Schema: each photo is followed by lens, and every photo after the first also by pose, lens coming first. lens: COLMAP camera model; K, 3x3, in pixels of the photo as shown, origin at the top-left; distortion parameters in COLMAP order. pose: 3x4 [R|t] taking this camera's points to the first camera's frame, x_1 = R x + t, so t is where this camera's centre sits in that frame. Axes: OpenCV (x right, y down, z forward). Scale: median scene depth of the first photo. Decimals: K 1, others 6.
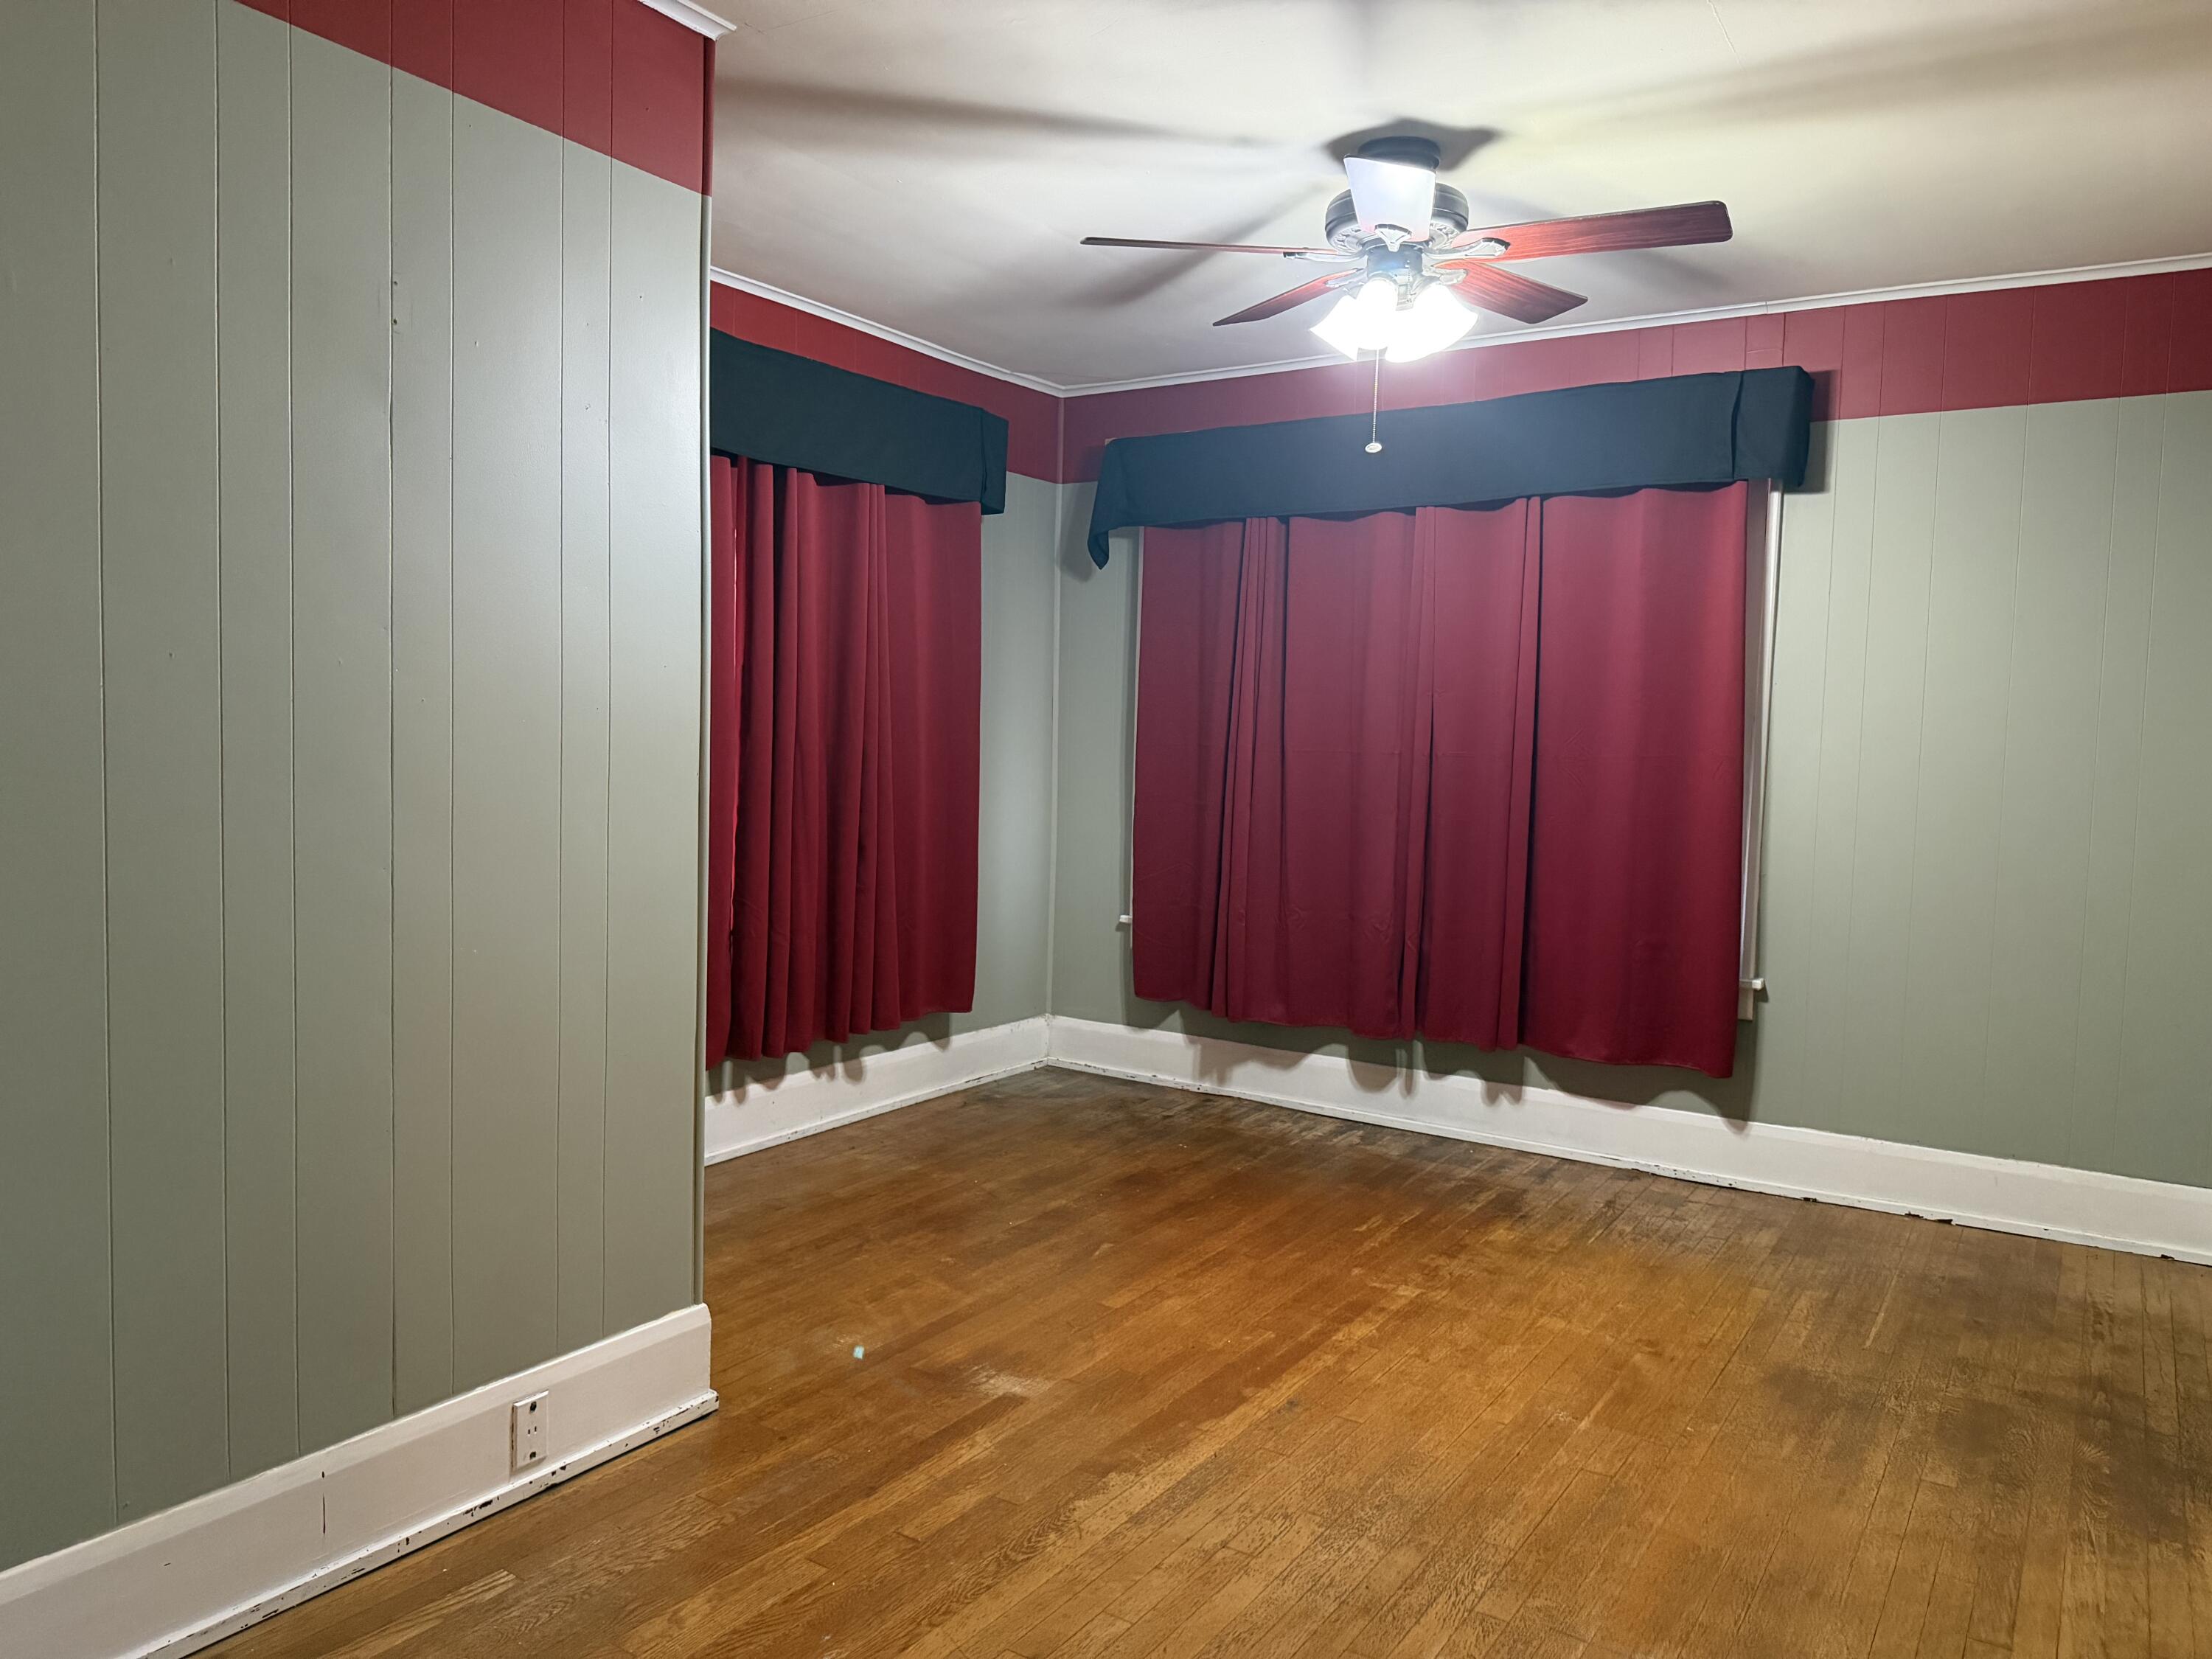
lens RADIAL K [[1562.4, 0, 1108.4], [0, 1562.4, 824.1], [0, 0, 1]] dist [0.070198, -0.021883]
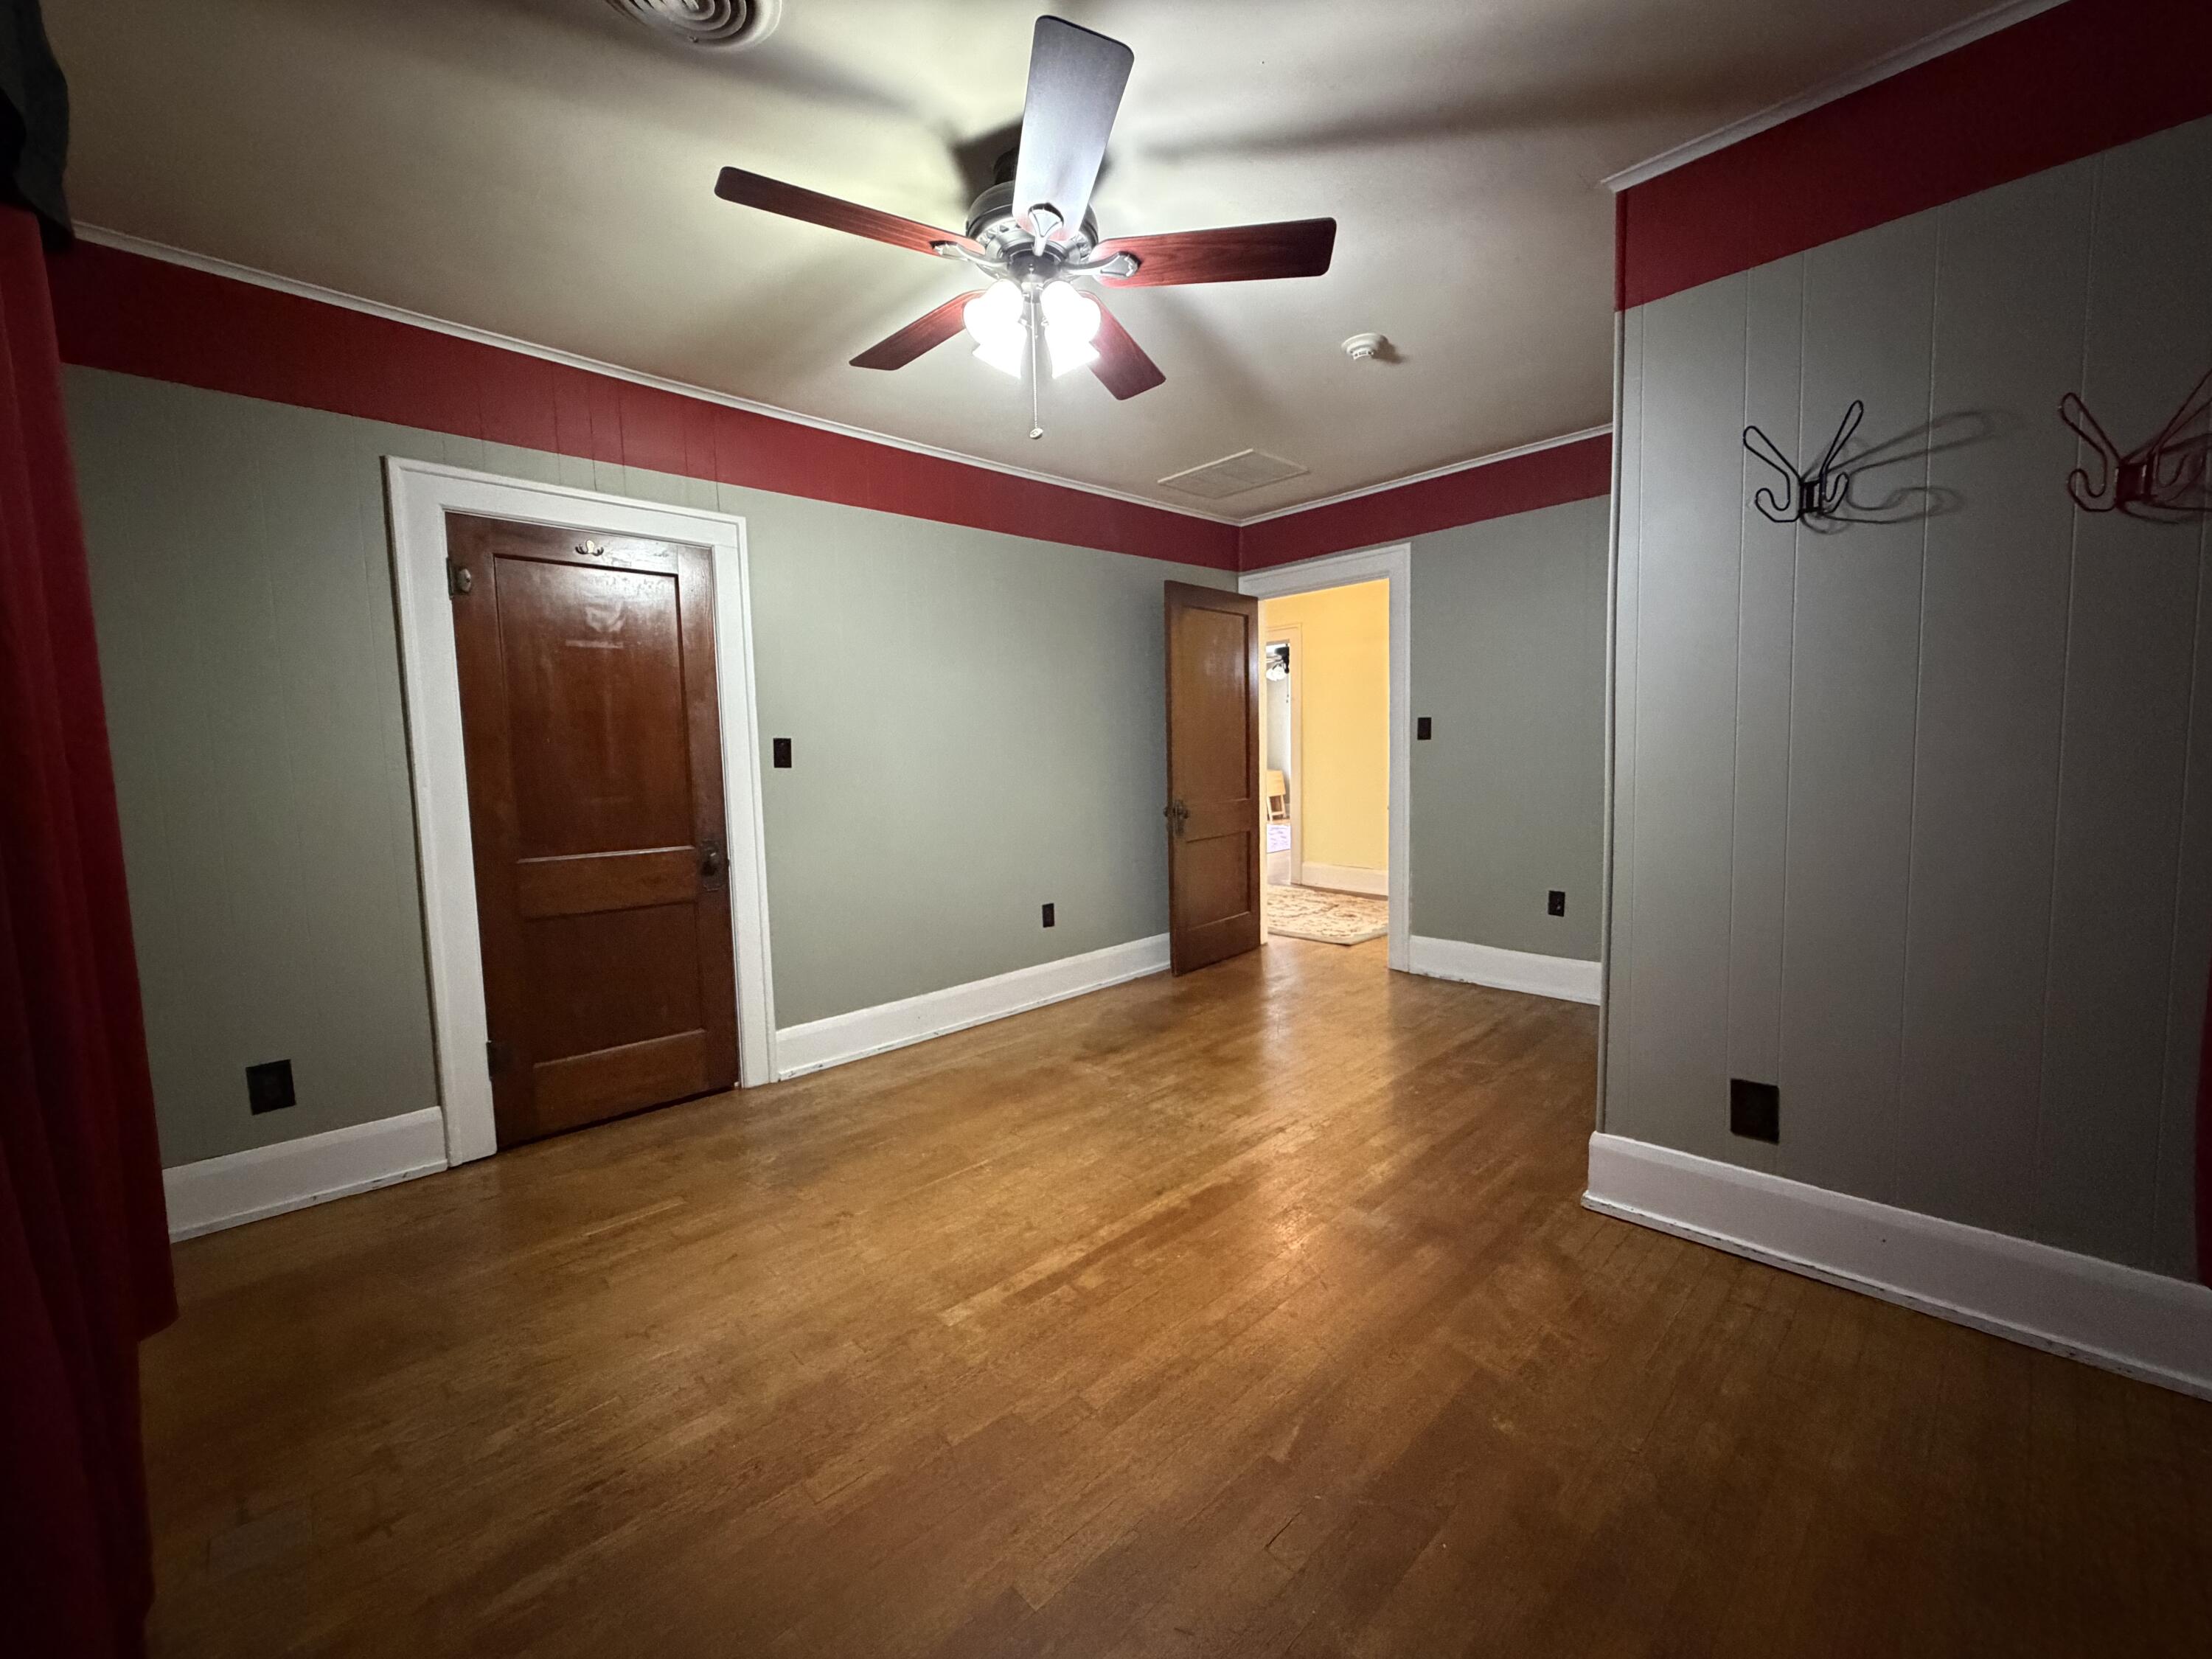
lens RADIAL K [[880.4, 0, 1103.1], [0, 880.4, 831.5], [0, 0, 1]] dist [-0.002119, 0.000277]
pose [[-0.971851, -0.021200, 0.234641, -0.013083], [0.018034, 0.986327, 0.163808, -0.083246], [-0.234906, 0.163429, -0.958181, 1.698604]]
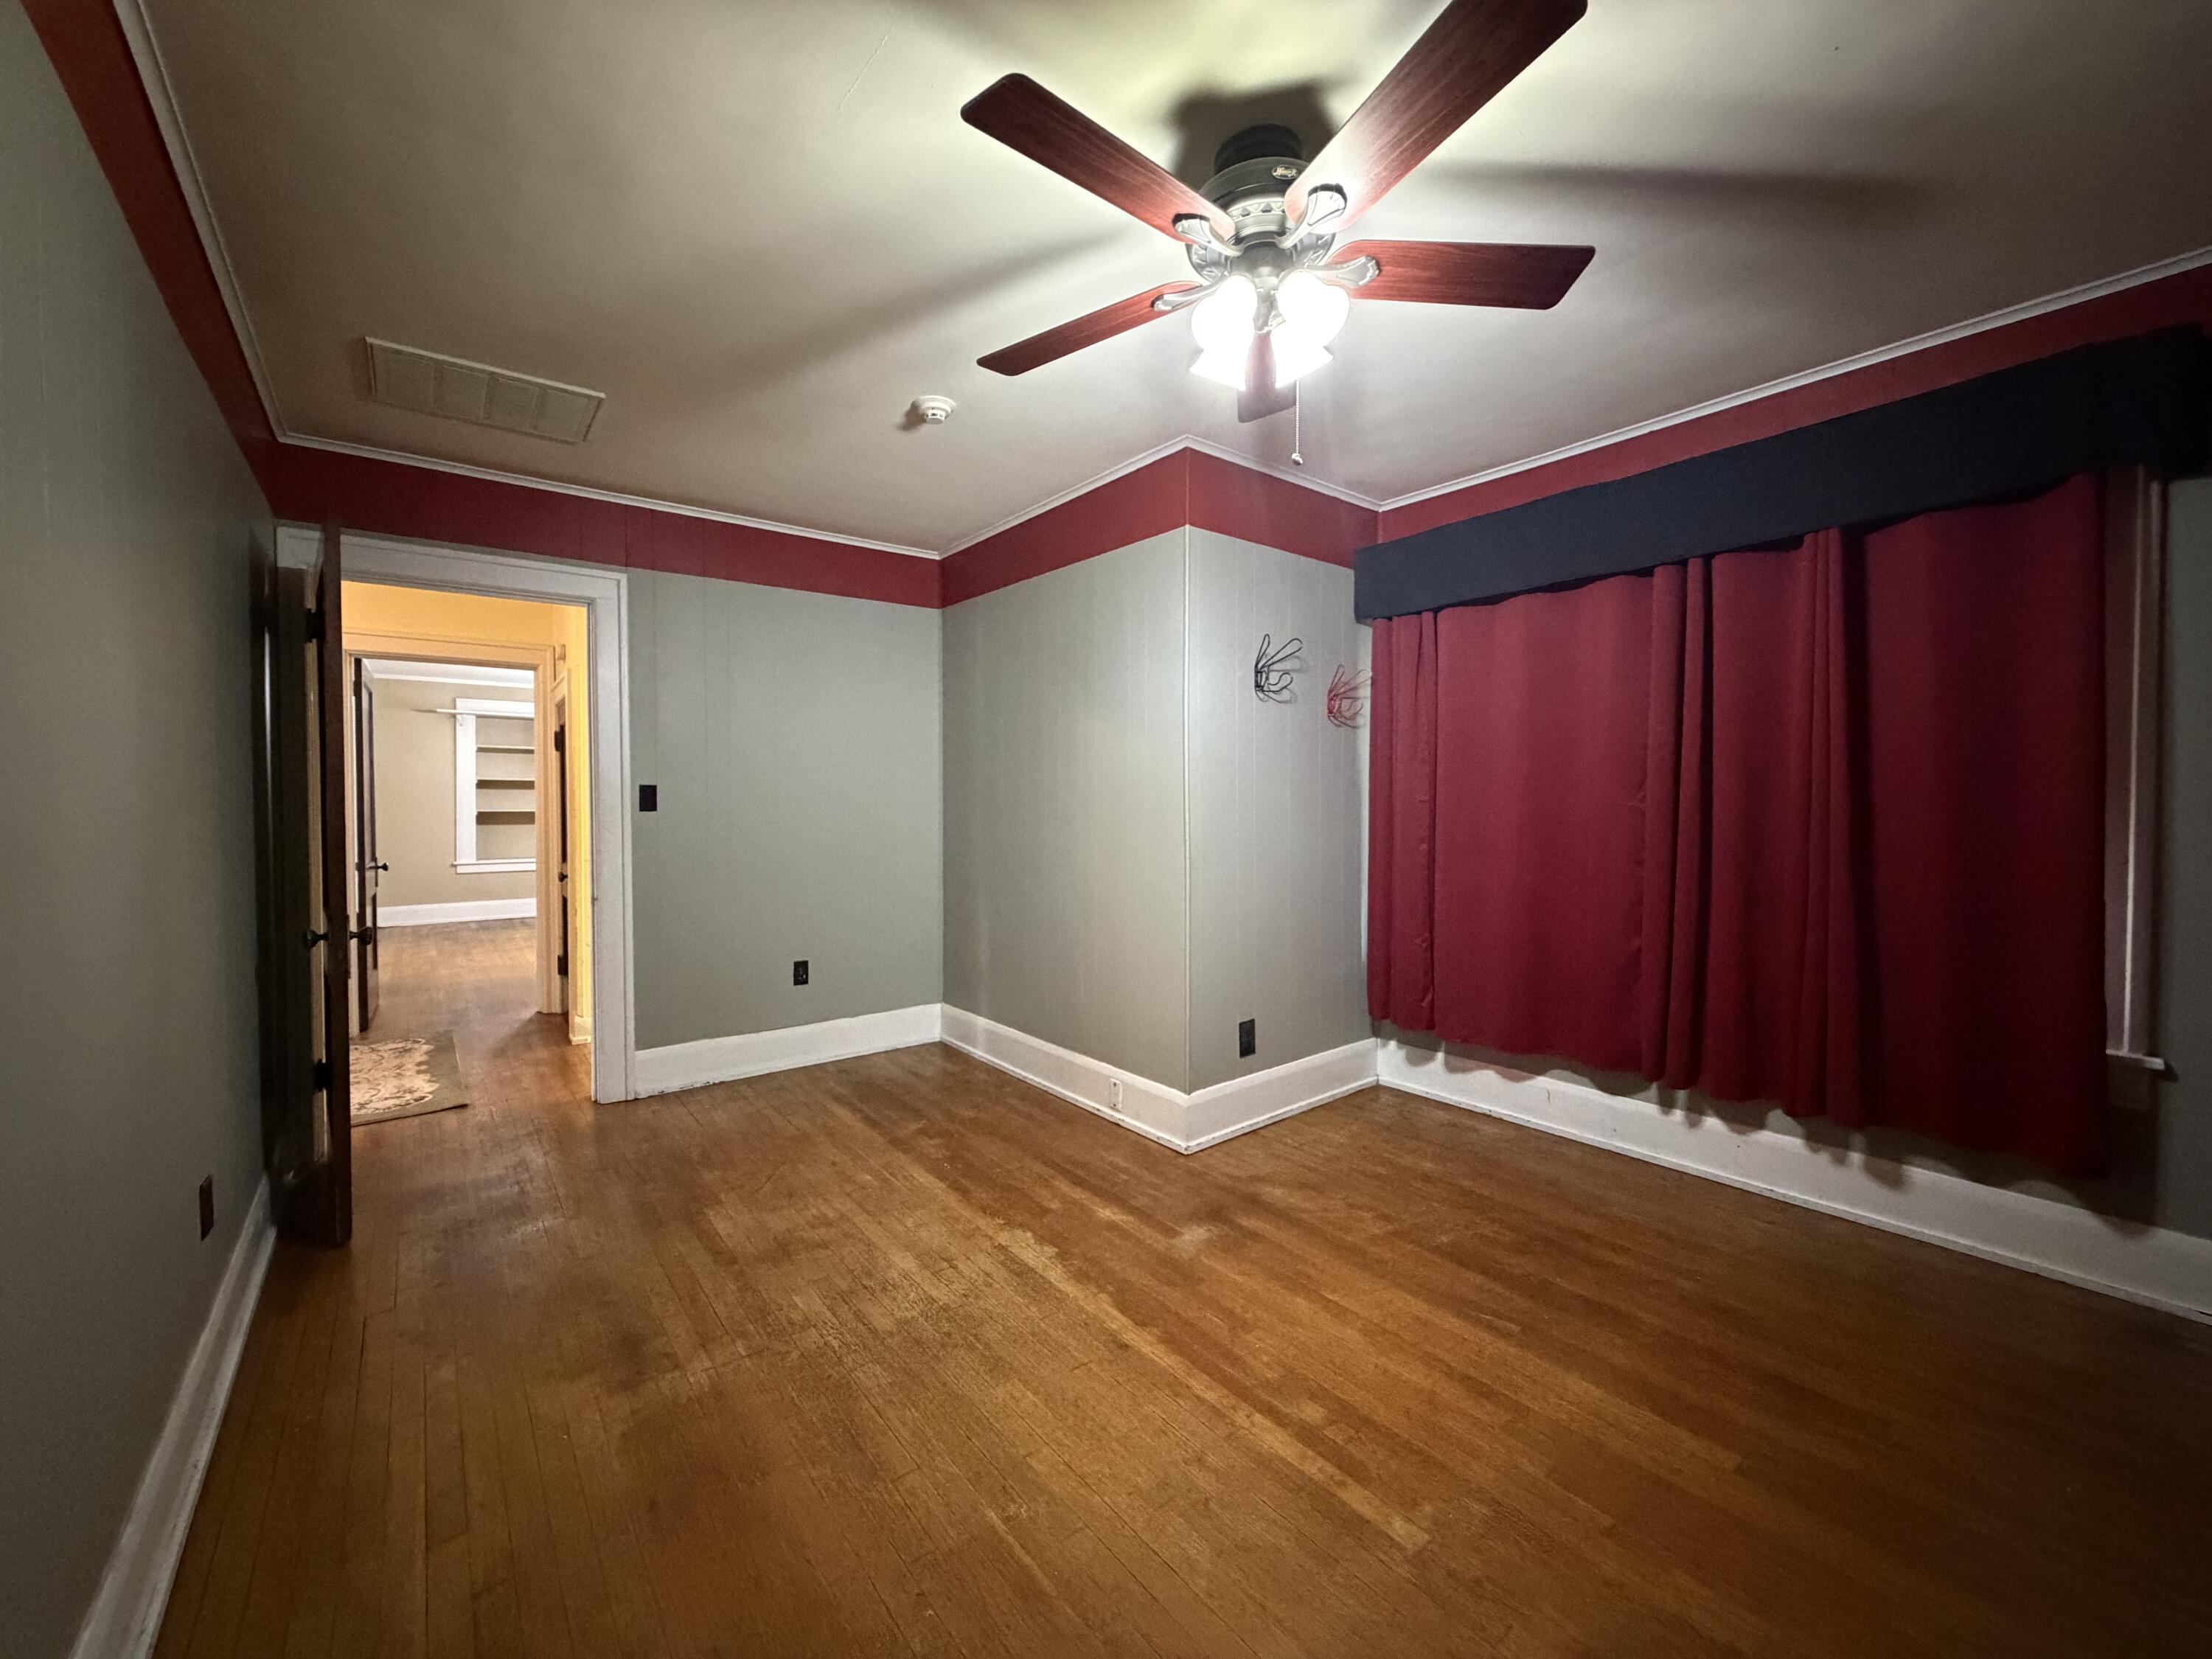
lens RADIAL K [[880.4, 0, 1090.6], [0, 880.4, 834.4], [0, 0, 1]] dist [-0.002119, 0.000277]
pose [[-0.332906, 0.010677, -0.942900, 0.735685], [-0.065457, 0.997262, 0.034403, -0.036754], [0.940685, 0.073173, -0.331296, 1.154848]]
